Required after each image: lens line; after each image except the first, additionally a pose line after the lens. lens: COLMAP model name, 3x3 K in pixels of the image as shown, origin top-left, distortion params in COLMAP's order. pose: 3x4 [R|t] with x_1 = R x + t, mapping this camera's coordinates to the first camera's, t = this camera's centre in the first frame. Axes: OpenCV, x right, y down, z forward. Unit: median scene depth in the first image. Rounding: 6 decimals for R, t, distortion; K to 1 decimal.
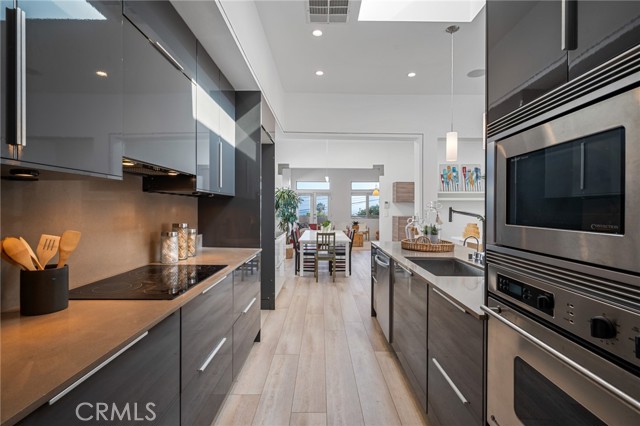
lens RADIAL K [[297.6, 0, 322.1], [0, 297.6, 209.0], [0, 0, 1]] dist [0.002992, -0.000510]
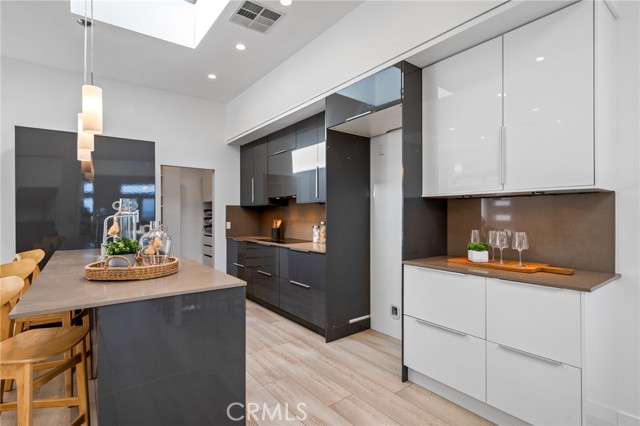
lens RADIAL K [[310.5, 0, 318.7], [0, 310.5, 216.1], [0, 0, 1]] dist [0.002236, -0.000090]
pose [[-0.788253, -0.002629, -0.615345, 0.452692], [-0.005946, 0.999977, 0.003343, 0.012243], [0.615322, 0.006294, -0.788251, 1.775808]]
